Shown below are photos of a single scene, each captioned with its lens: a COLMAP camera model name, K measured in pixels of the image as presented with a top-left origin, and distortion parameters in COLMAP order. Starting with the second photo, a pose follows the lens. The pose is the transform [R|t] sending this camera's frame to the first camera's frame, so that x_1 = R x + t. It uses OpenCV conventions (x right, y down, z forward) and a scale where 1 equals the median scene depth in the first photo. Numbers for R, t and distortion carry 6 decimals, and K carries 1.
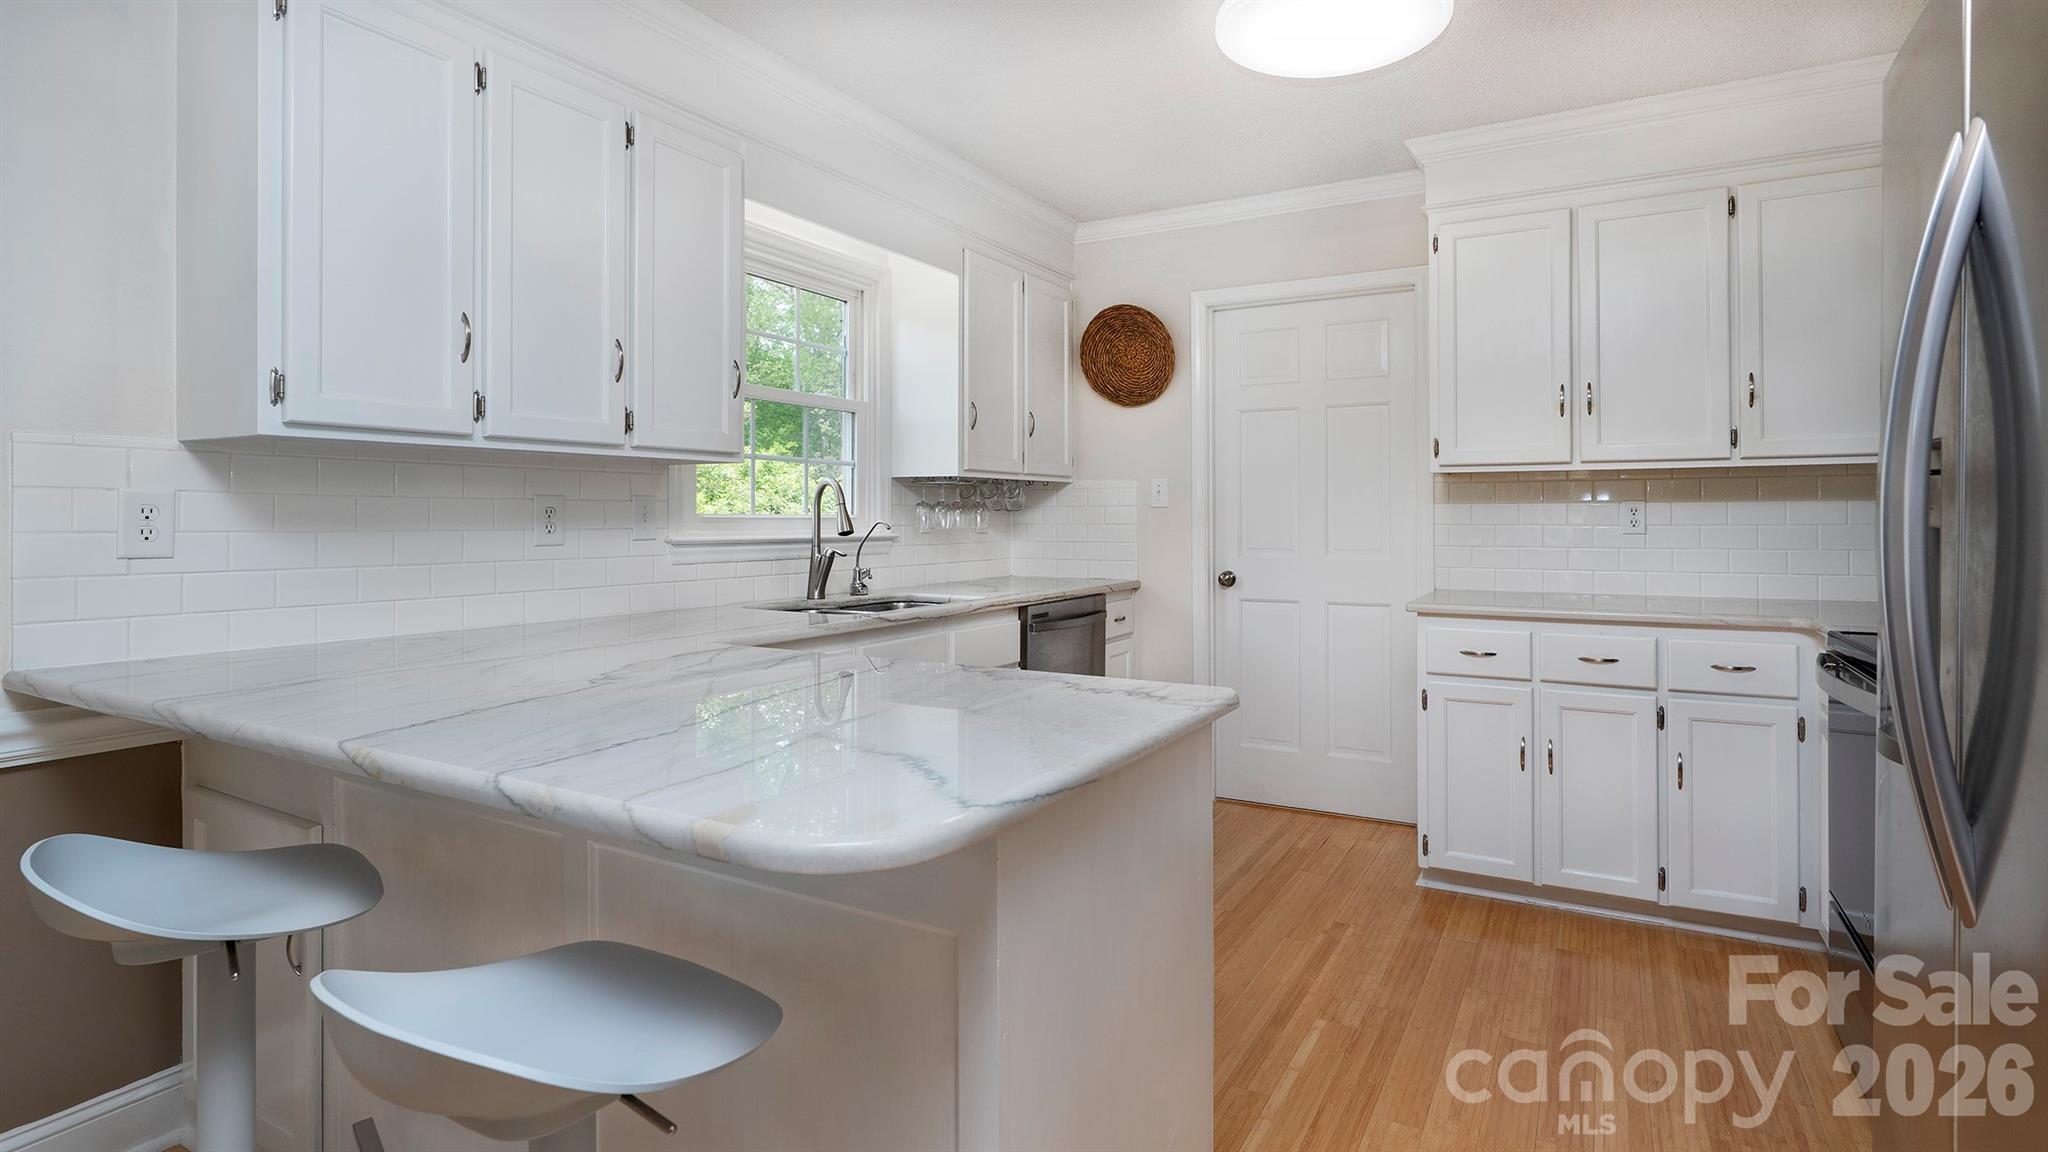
lens RADIAL K [[953.7, 0, 1146.9], [0, 953.7, 505.9], [0, 0, 1]] dist [-0.000469, 0.000227]
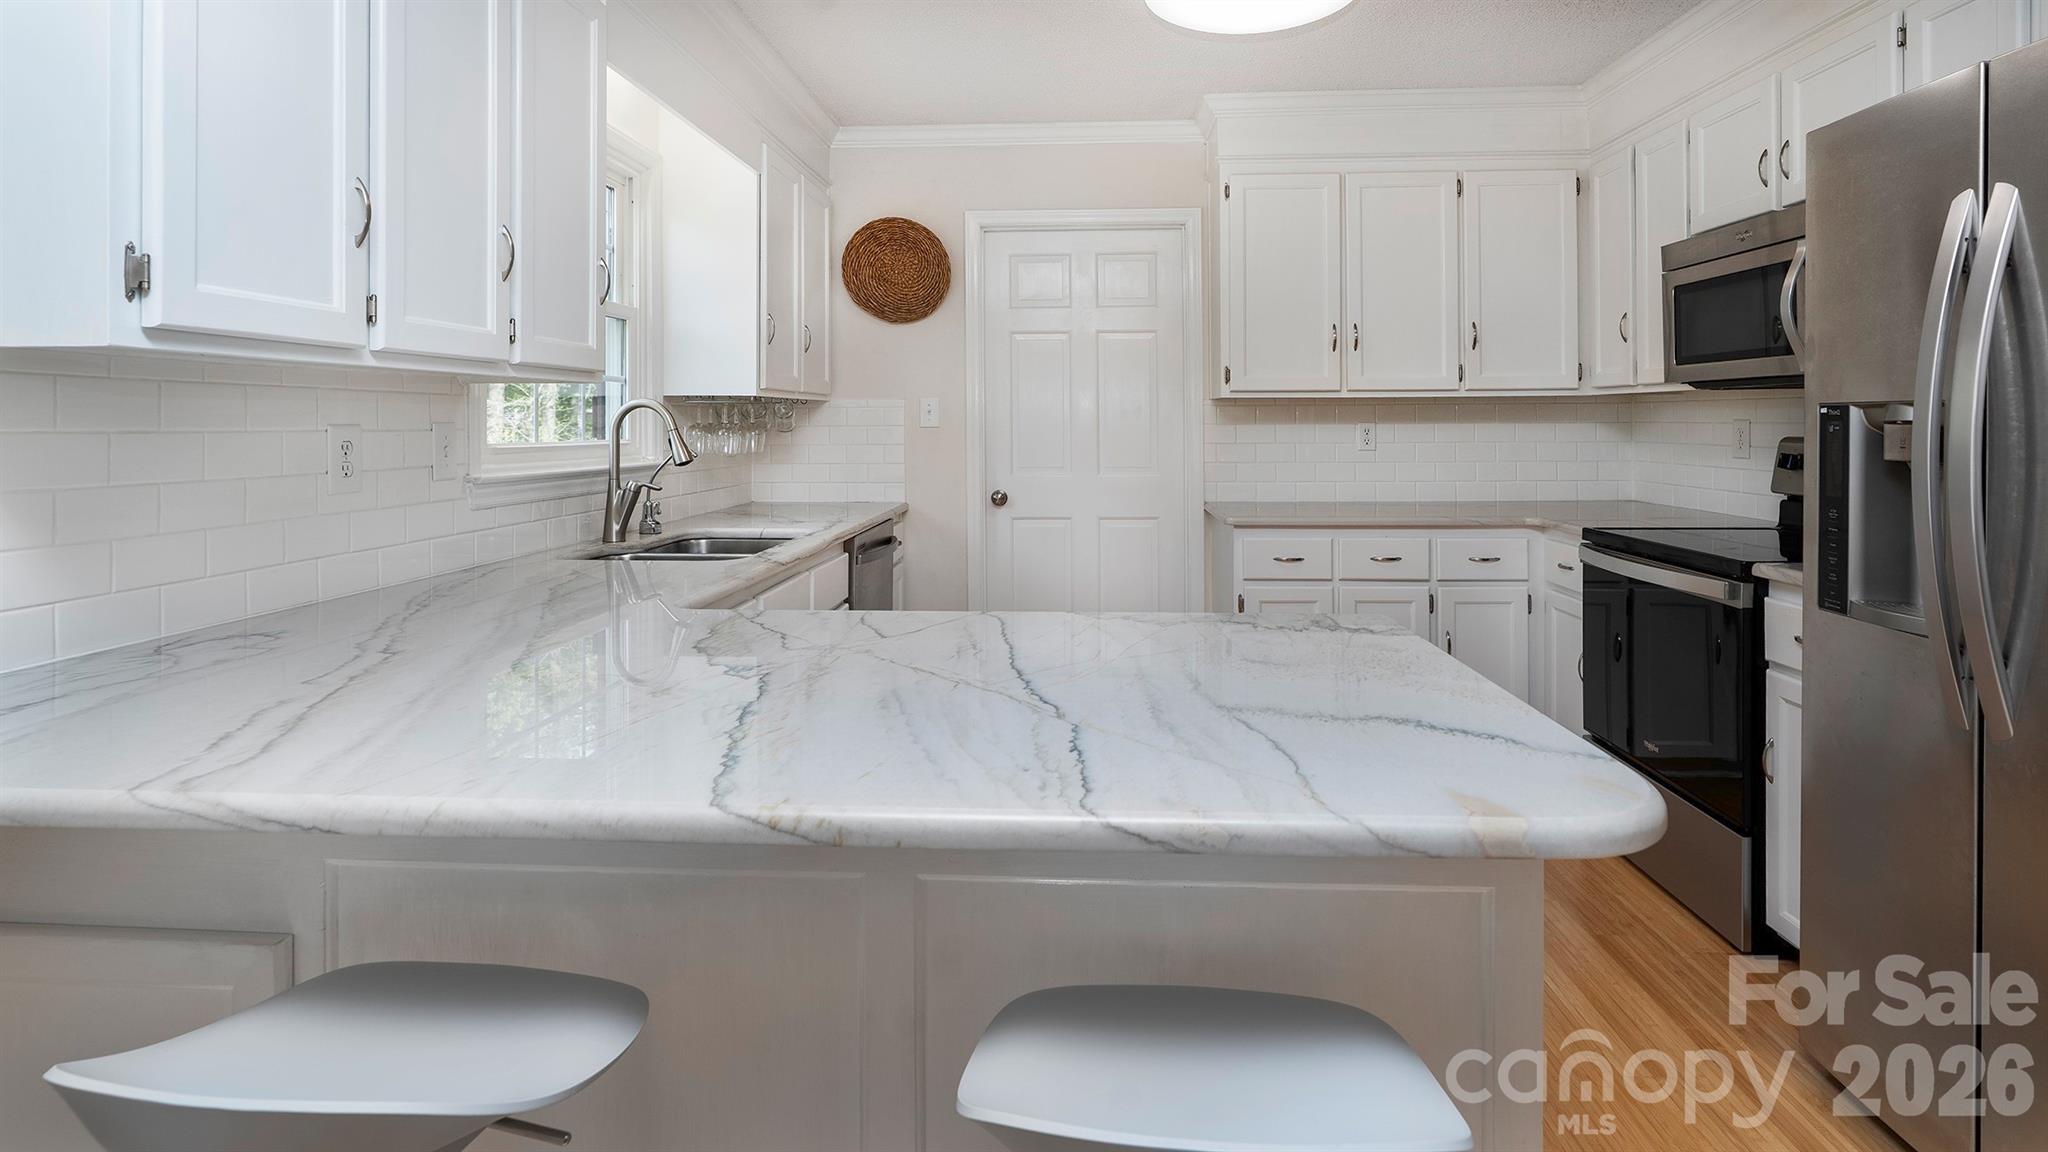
lens RADIAL K [[935.1, 0, 1030.6], [0, 935.1, 406.1], [0, 0, 1]] dist [-0.004510, 0.000279]
pose [[0.914890, 0.004368, 0.403680, -0.343622], [-0.001767, 0.999975, -0.006814, -0.016974], [-0.403700, 0.005521, 0.914875, 0.098227]]
